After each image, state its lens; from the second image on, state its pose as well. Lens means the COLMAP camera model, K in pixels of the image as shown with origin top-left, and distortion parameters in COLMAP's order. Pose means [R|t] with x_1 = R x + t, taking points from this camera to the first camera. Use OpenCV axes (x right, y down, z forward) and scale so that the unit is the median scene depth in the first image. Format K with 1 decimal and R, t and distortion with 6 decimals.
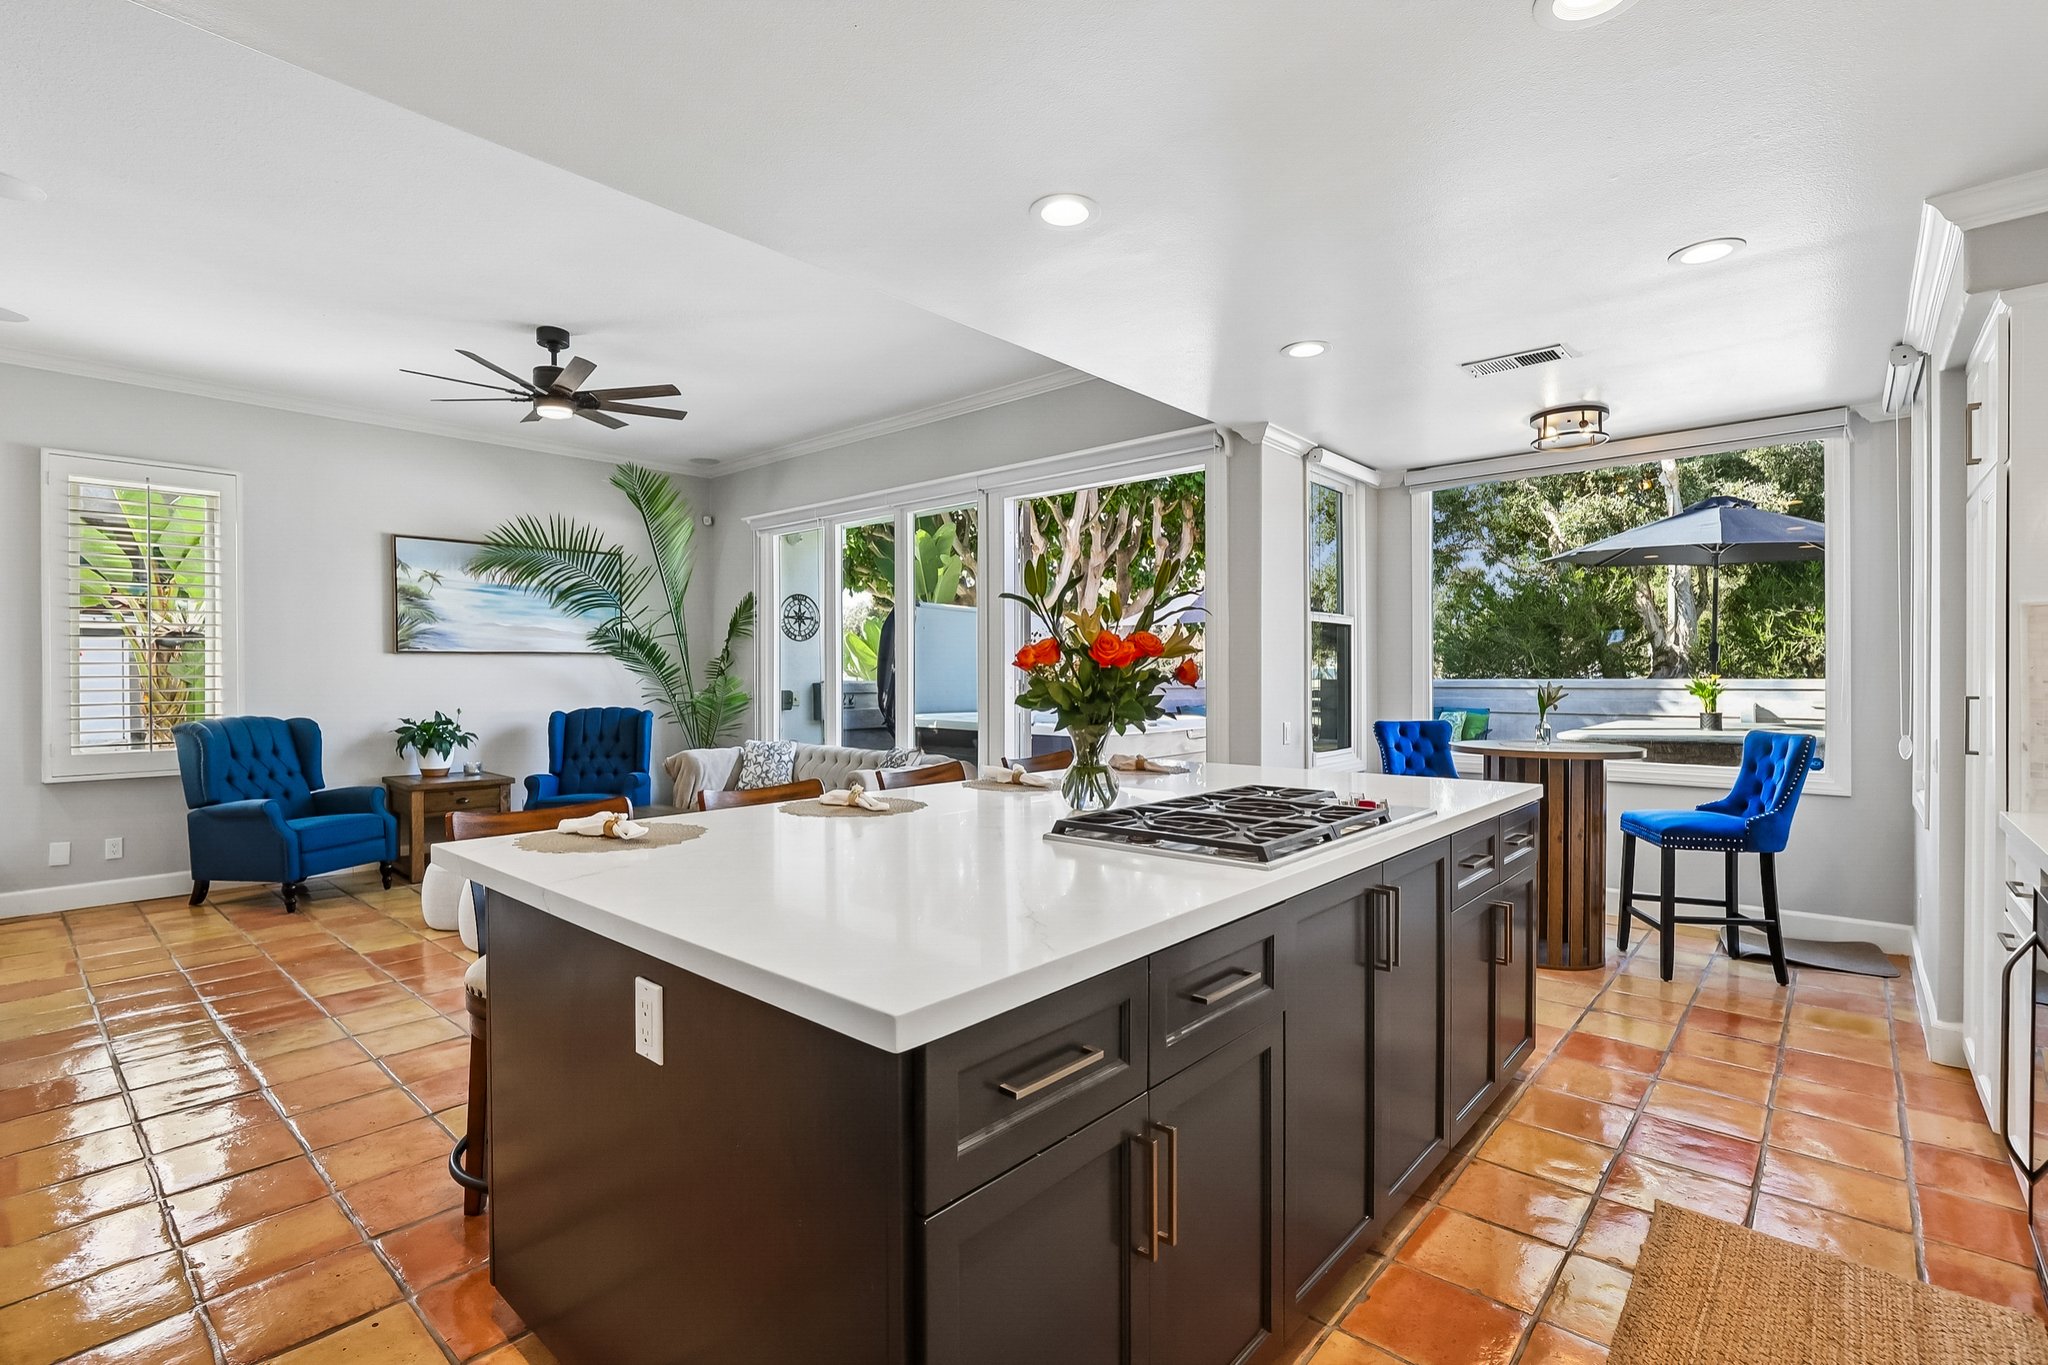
lens RADIAL K [[949.5, 0, 1026.2], [0, 949.5, 672.6], [0, 0, 1]] dist [-0.019595, 0.005376]
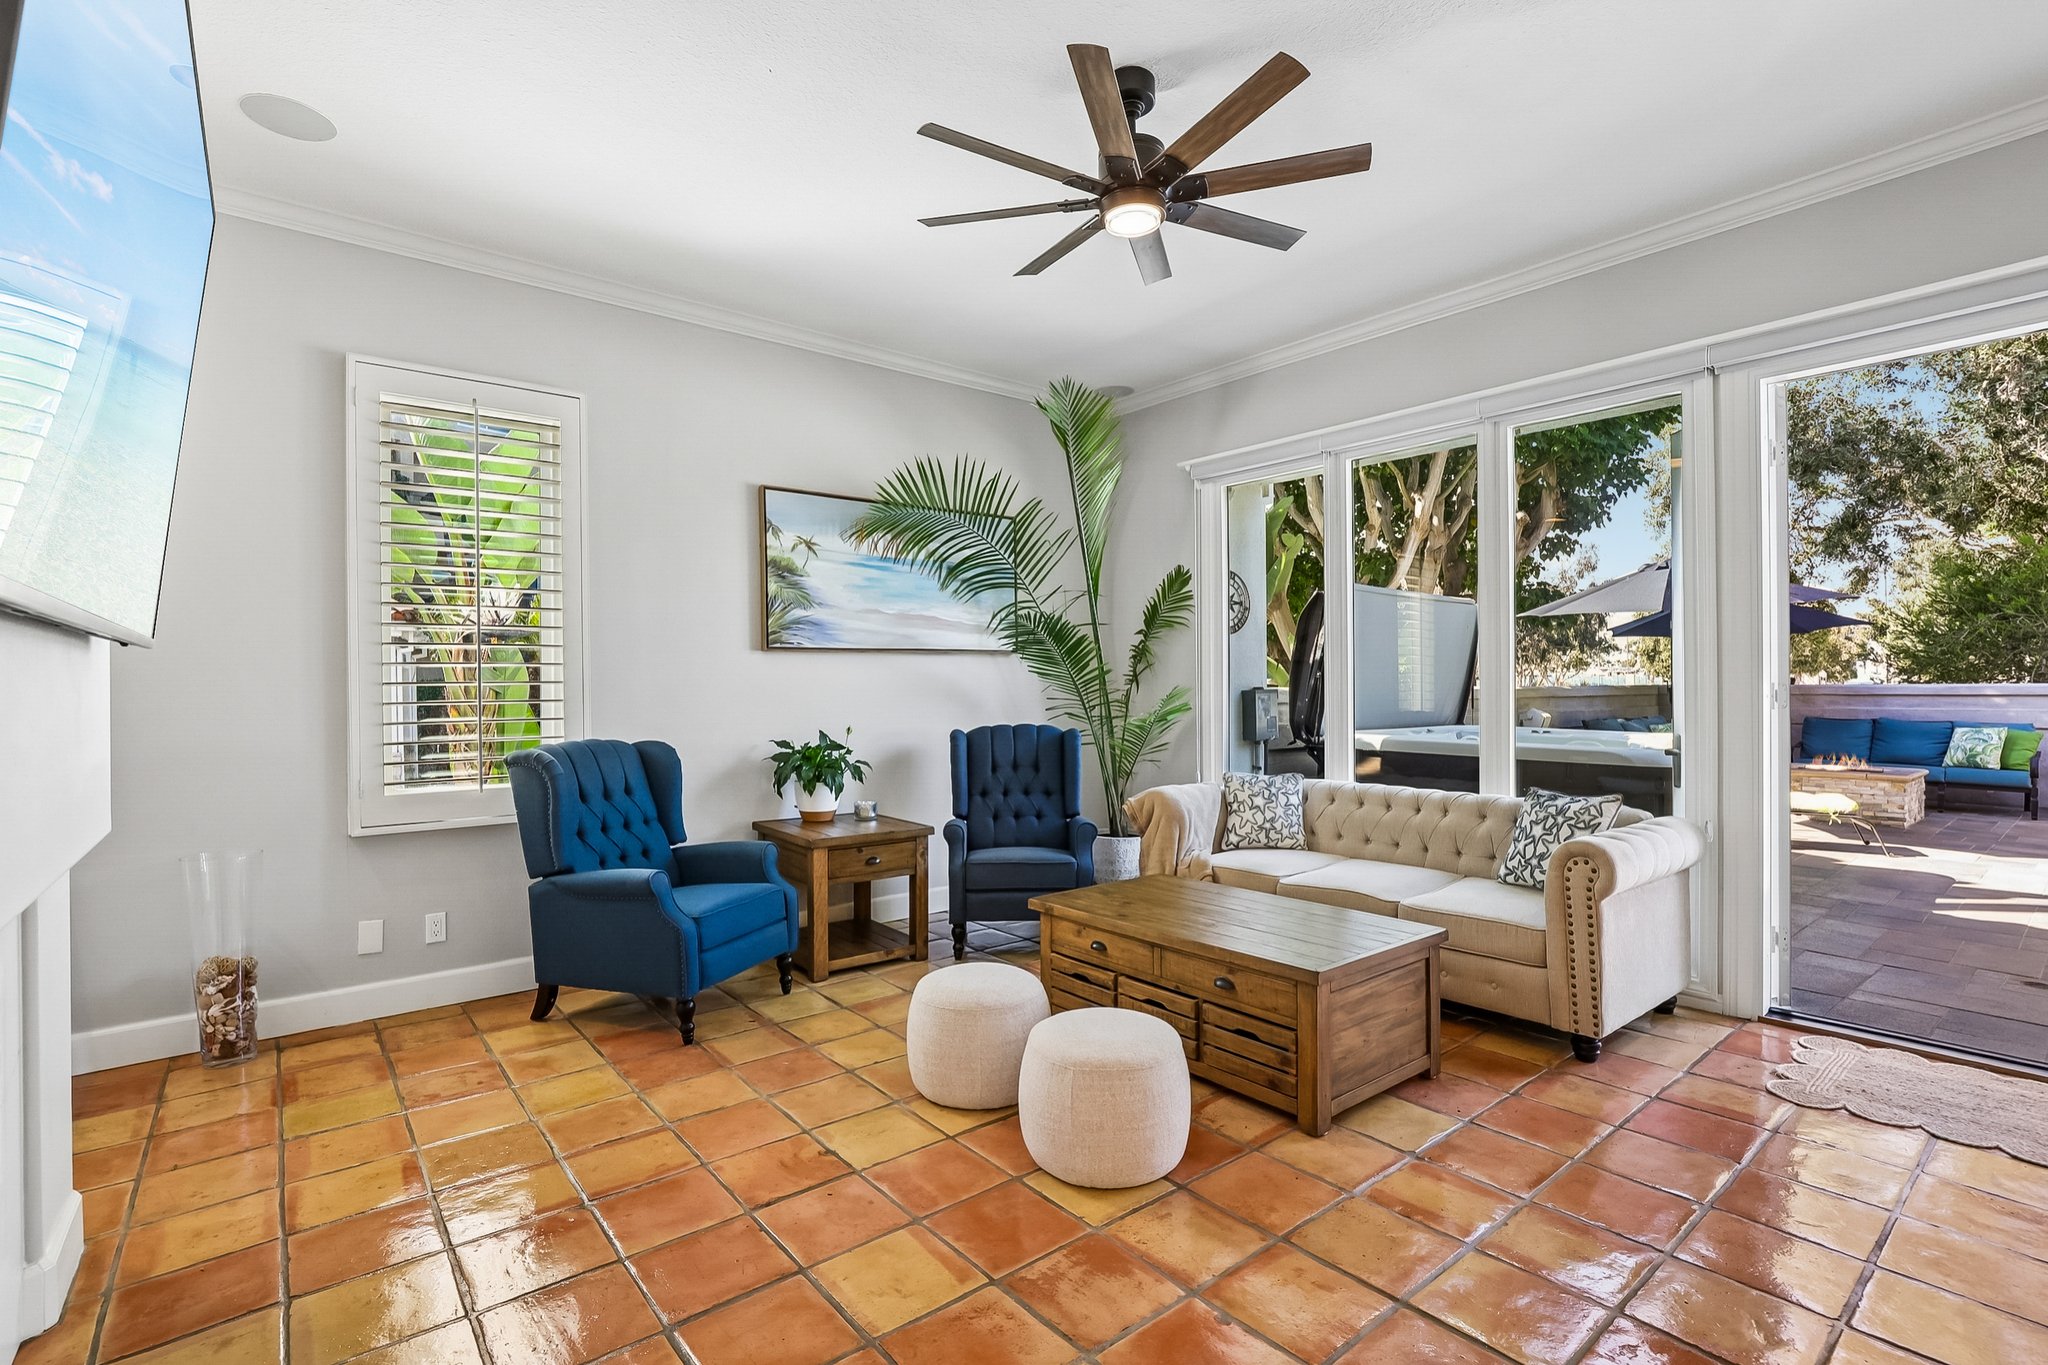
lens RADIAL K [[949.5, 0, 1019.6], [0, 949.5, 681.9], [0, 0, 1]] dist [-0.019595, 0.005376]
pose [[0.986240, -0.005274, -0.165236, -0.356675], [0.005135, 0.999986, -0.001269, 0.005537], [0.165241, 0.000403, 0.986253, 0.314523]]
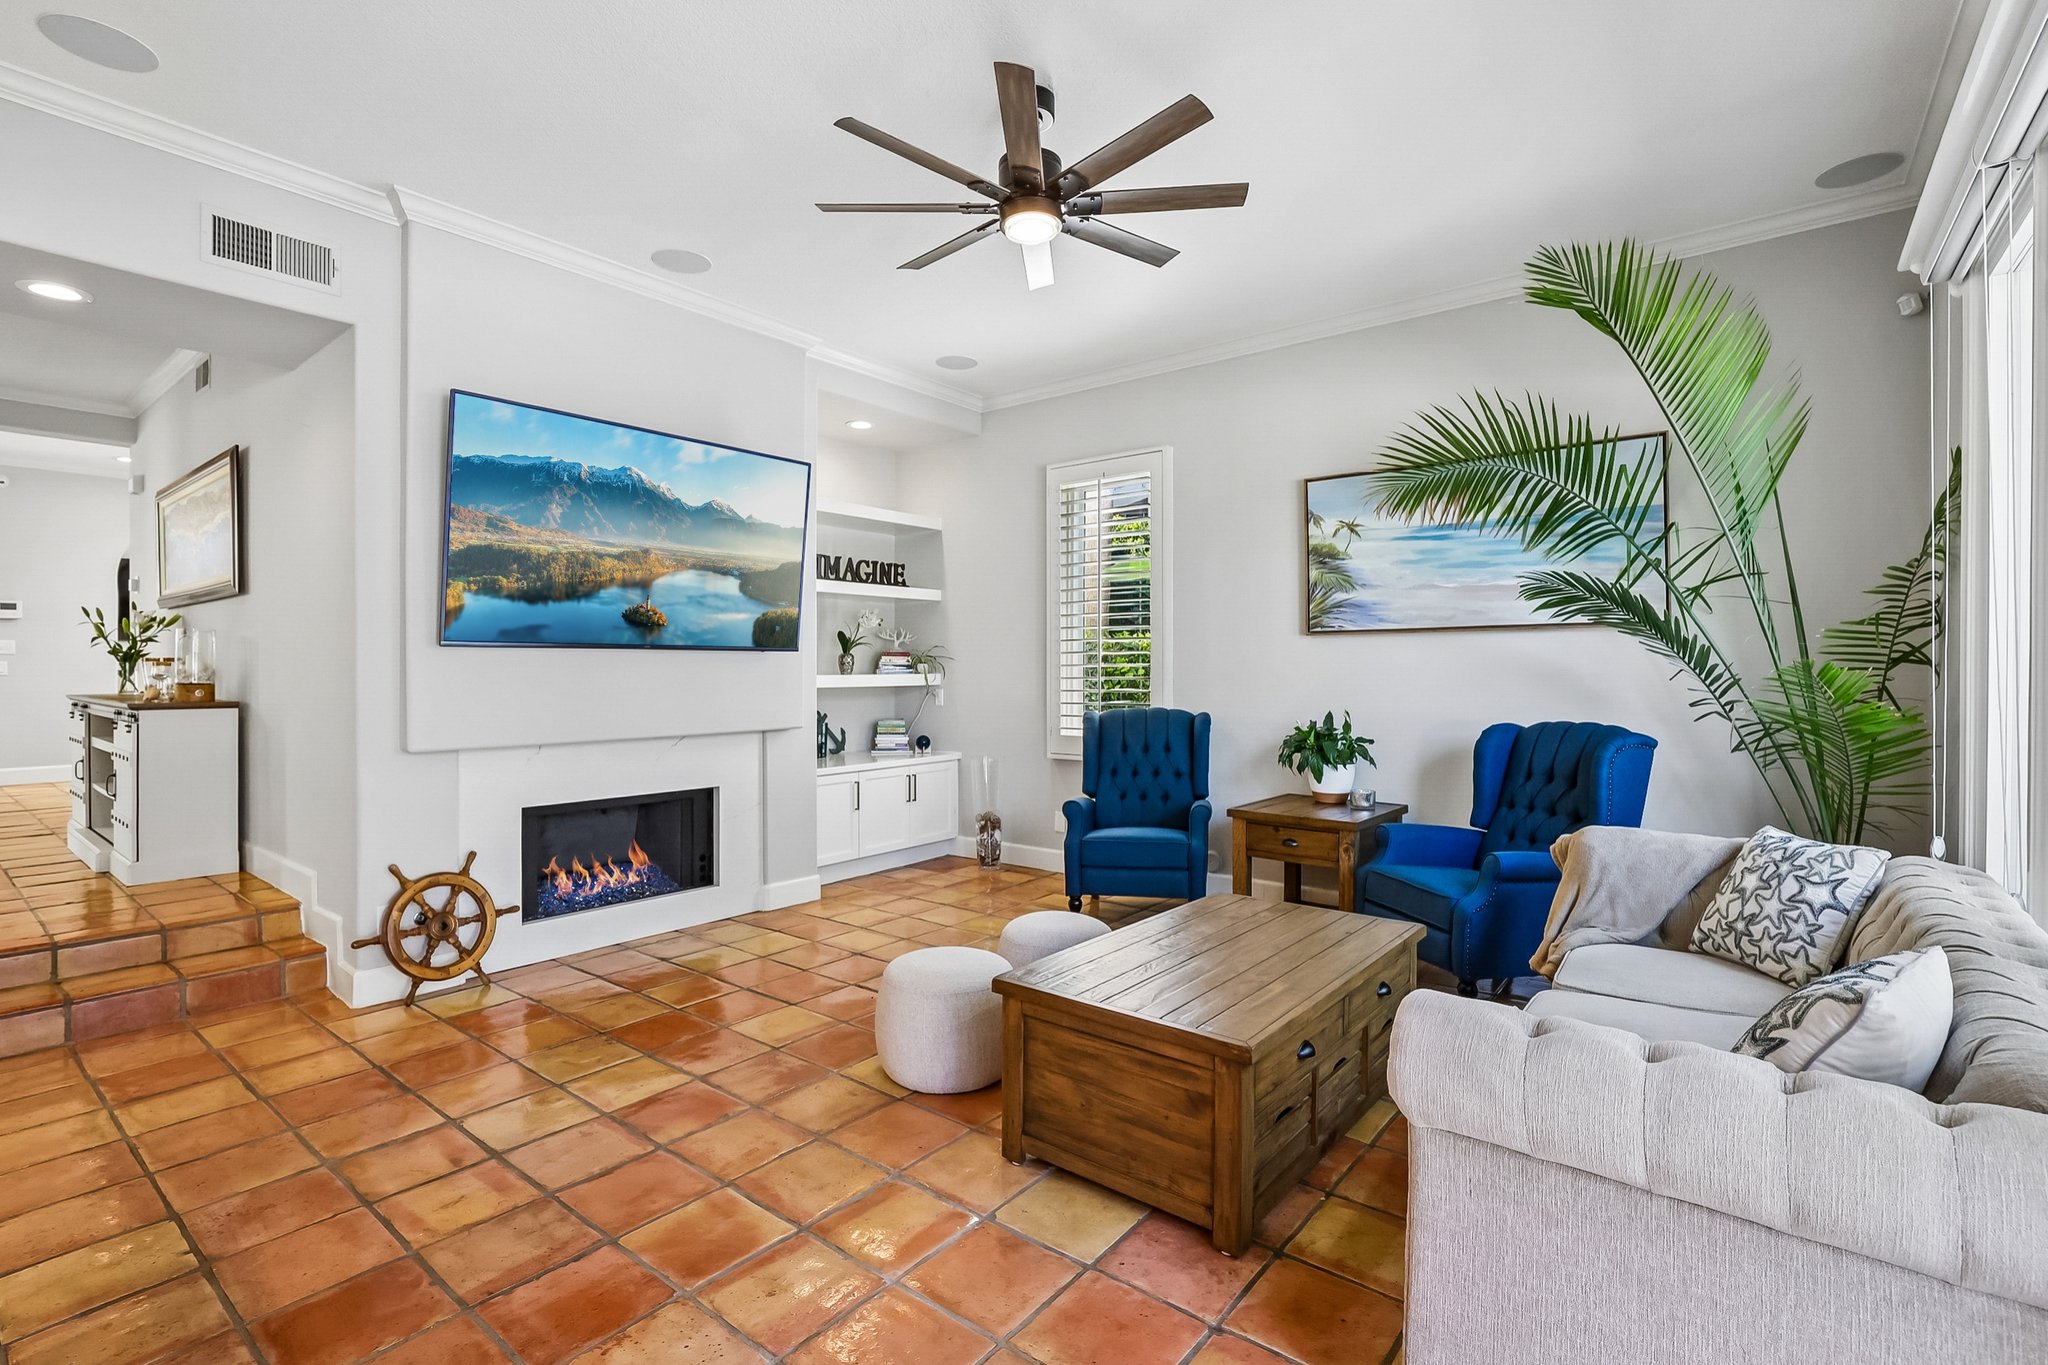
lens RADIAL K [[949.5, 0, 1031.5], [0, 949.5, 666.2], [0, 0, 1]] dist [-0.019595, 0.005376]
pose [[0.055939, 0.001711, -0.998433, 0.085964], [0.001584, 0.999997, 0.001802, 0.003487], [0.998433, -0.001682, 0.055936, 0.730209]]
